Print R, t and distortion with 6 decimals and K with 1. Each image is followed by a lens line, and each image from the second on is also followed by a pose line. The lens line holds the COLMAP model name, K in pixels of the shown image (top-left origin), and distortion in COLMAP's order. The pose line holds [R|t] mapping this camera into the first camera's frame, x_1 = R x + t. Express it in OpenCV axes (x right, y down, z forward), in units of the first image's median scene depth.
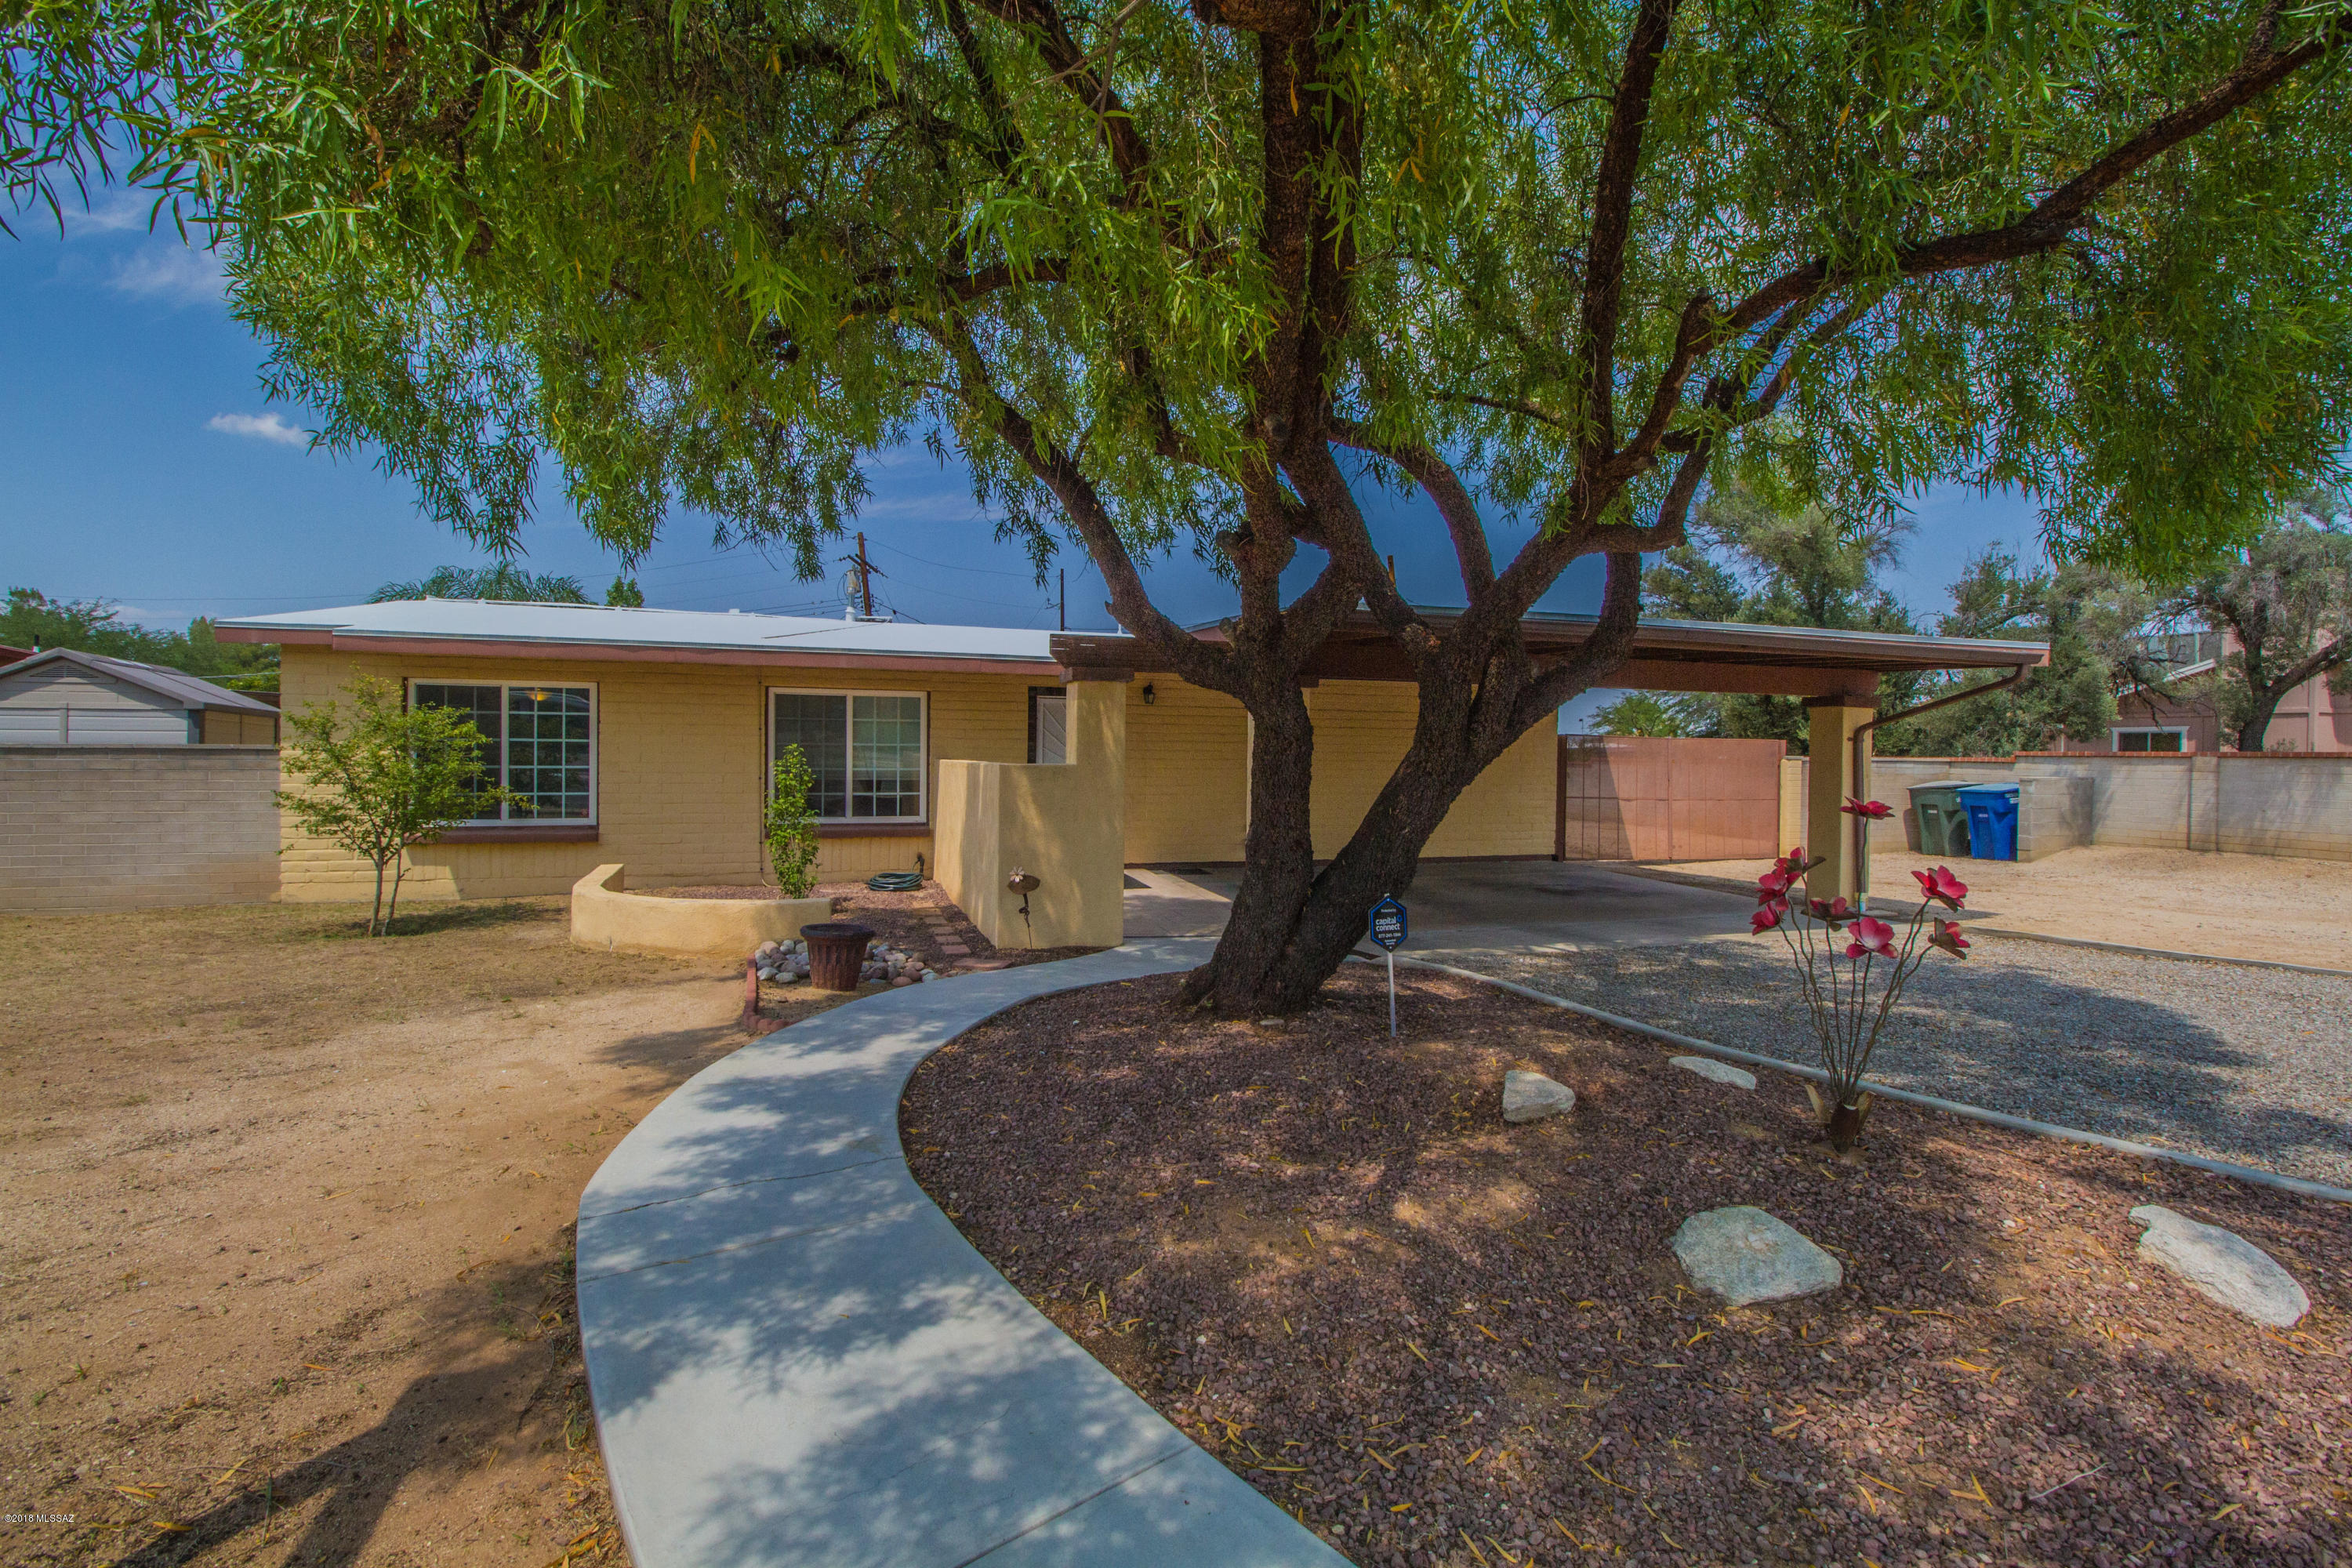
lens RADIAL K [[1097.6, 0, 1173.5], [0, 1097.6, 762.1], [0, 0, 1]] dist [0.001483, -0.013008]
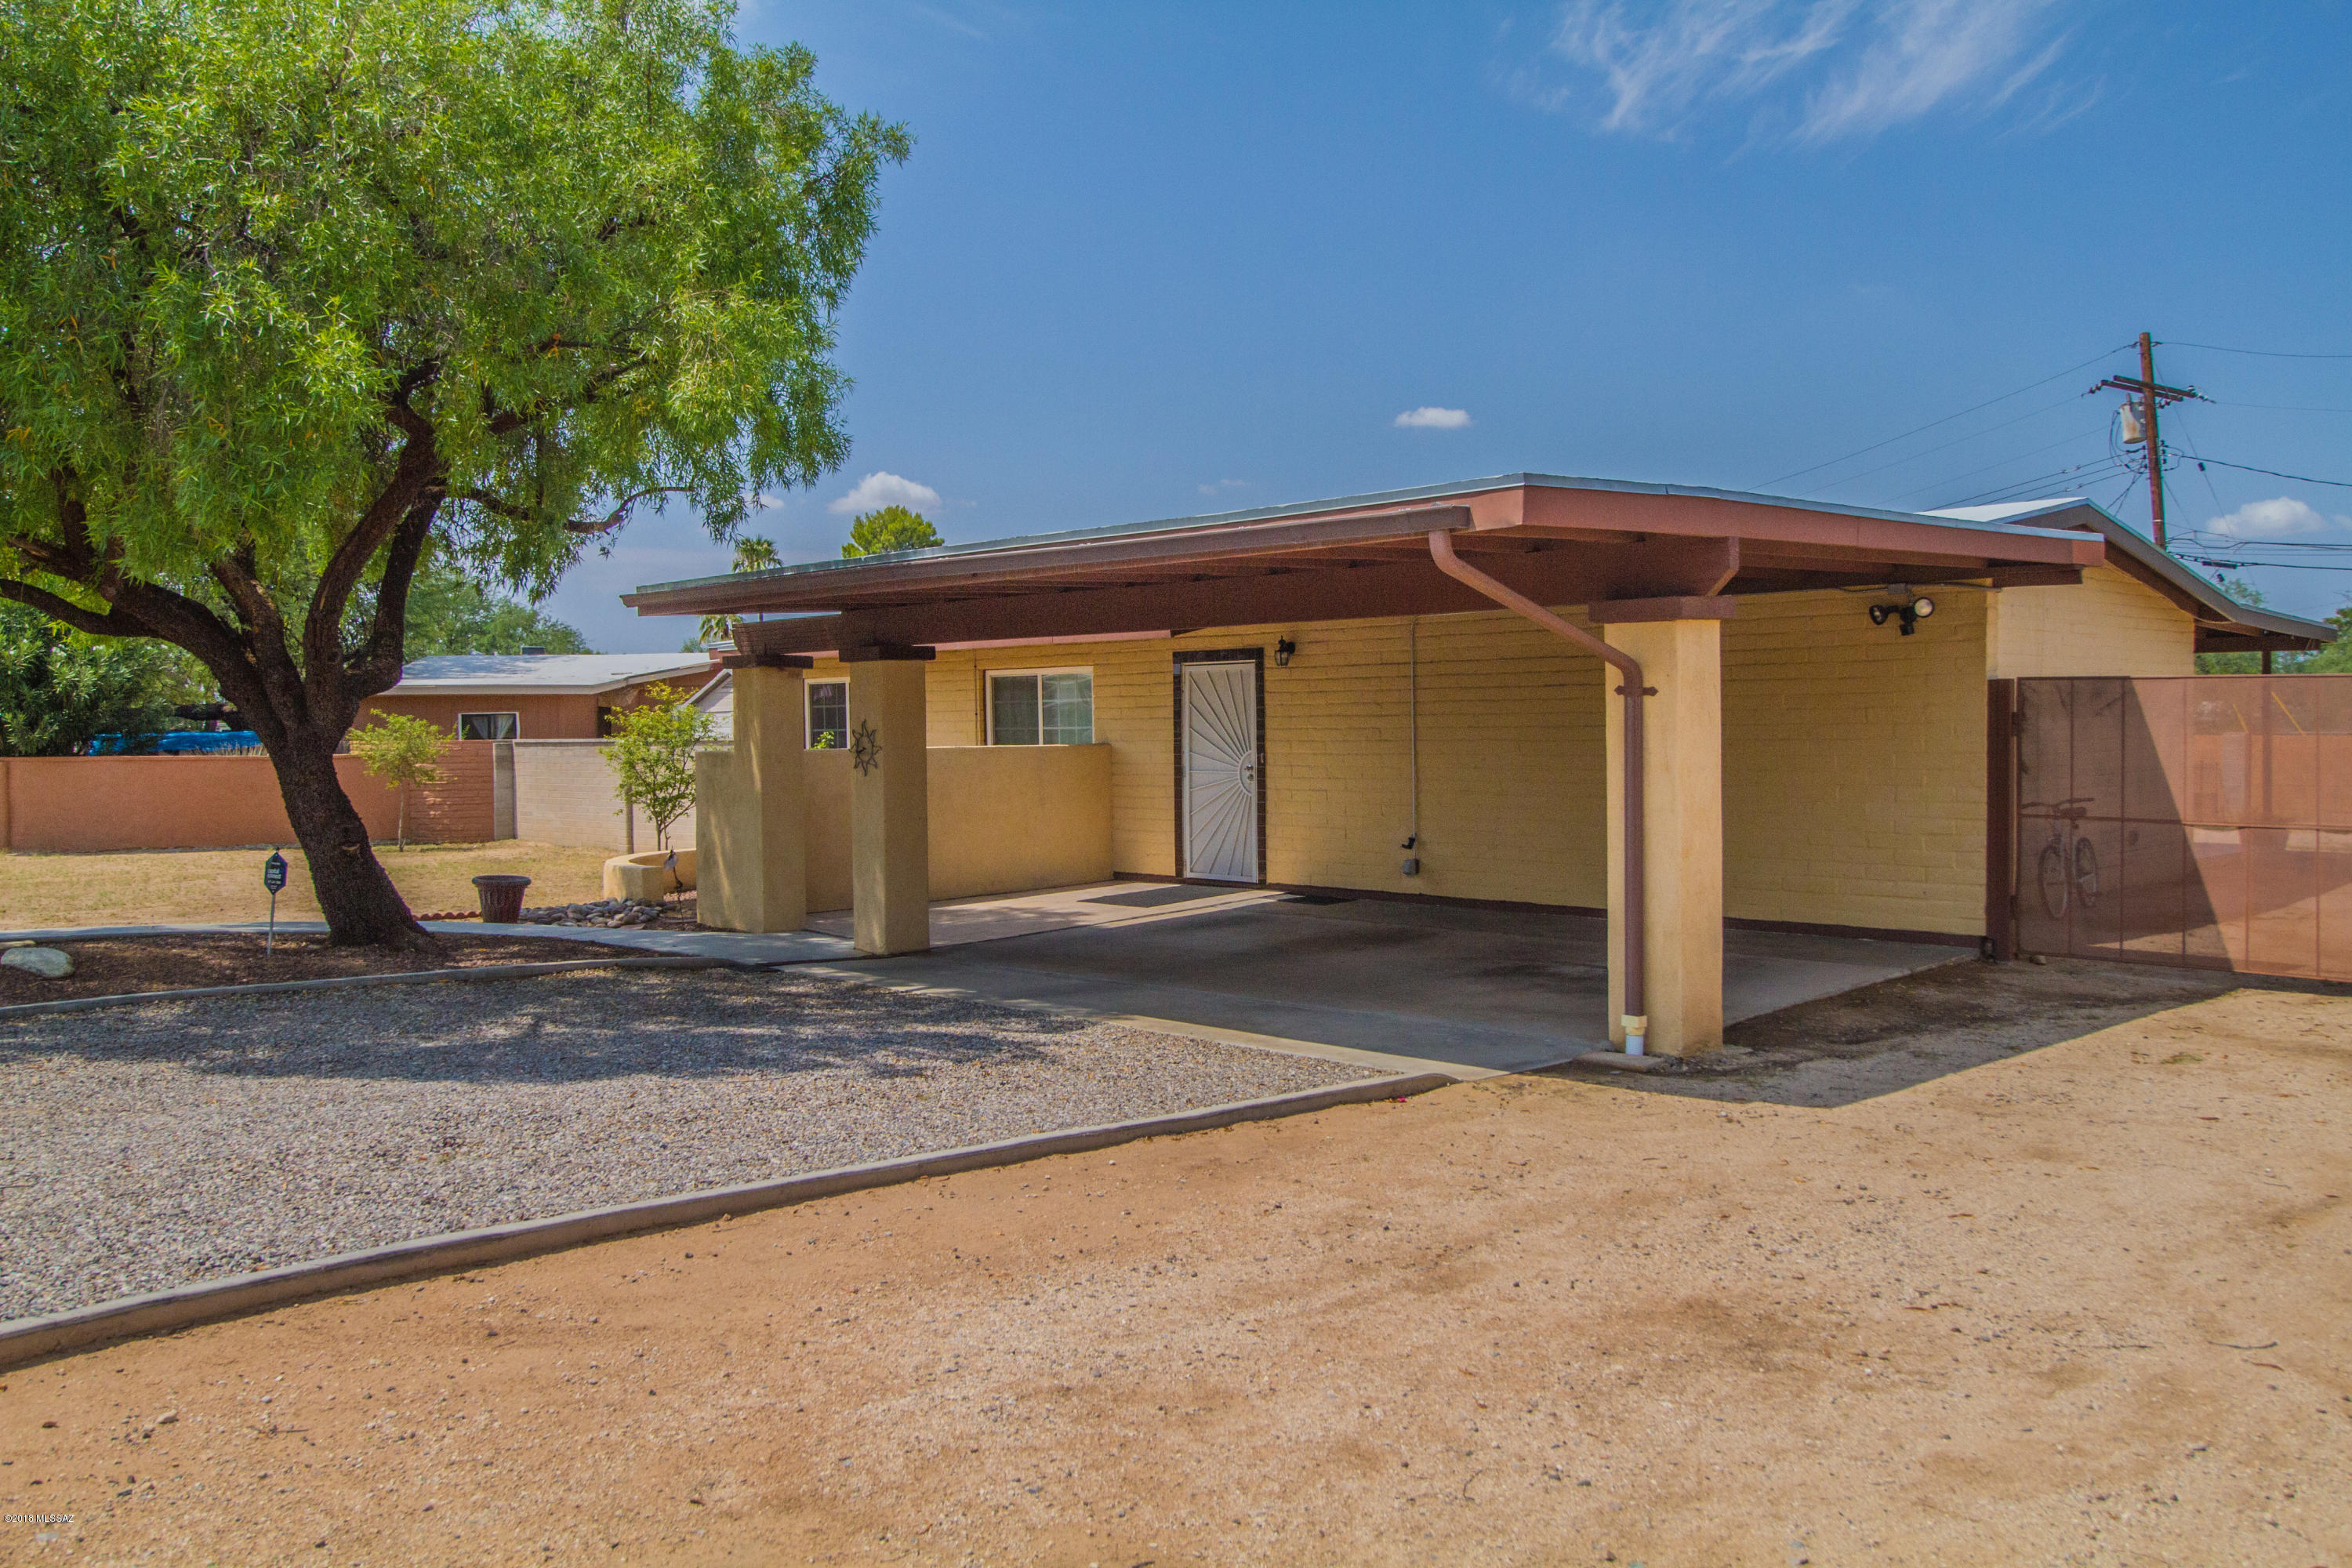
lens RADIAL K [[1854.0, 0, 1176.0], [0, 1854.0, 784.0], [0, 0, 1]] dist [0.009095, 0.003520]
pose [[0.439523, 0.012682, -0.898142, 1.196038], [0.007112, 0.999820, 0.017598, 0.003925], [0.898203, -0.014122, 0.439354, 0.449534]]
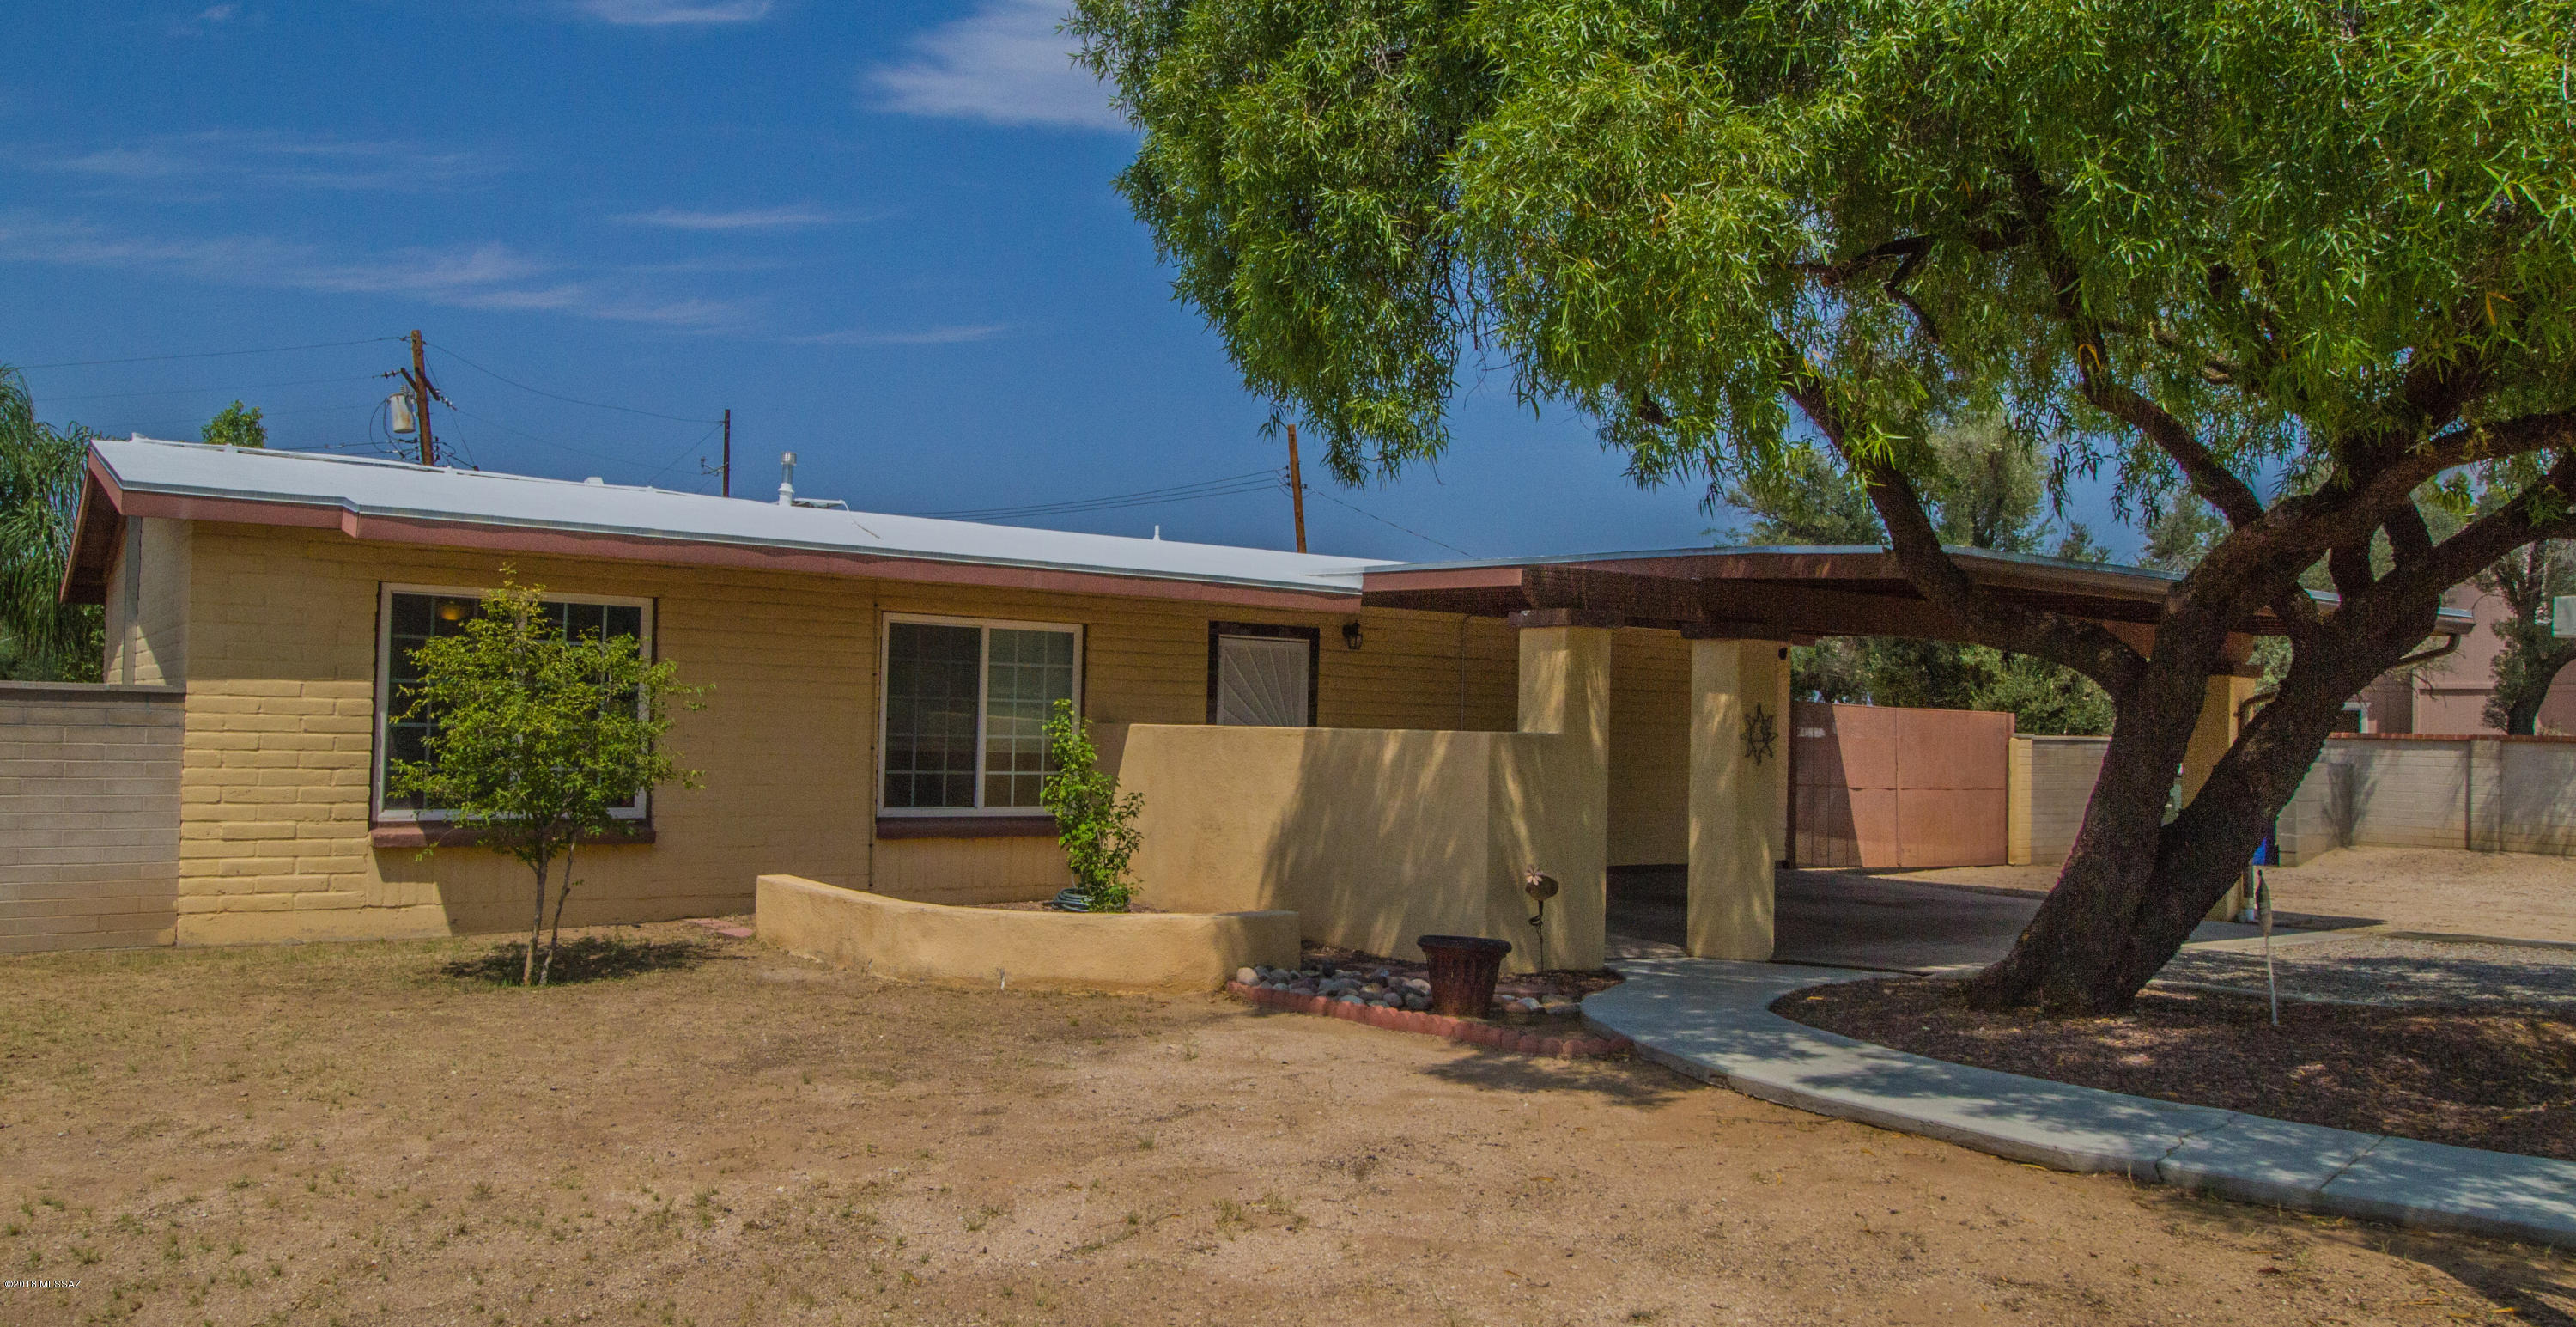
lens RADIAL K [[1809.9, 0, 1215.5], [0, 1809.9, 660.2], [0, 0, 1]] dist [0.003617, 0.004277]
pose [[0.961334, 0.023071, 0.274417, -0.490879], [-0.012022, 0.999050, -0.041878, 0.004933], [-0.275123, 0.036960, 0.960698, -0.119709]]
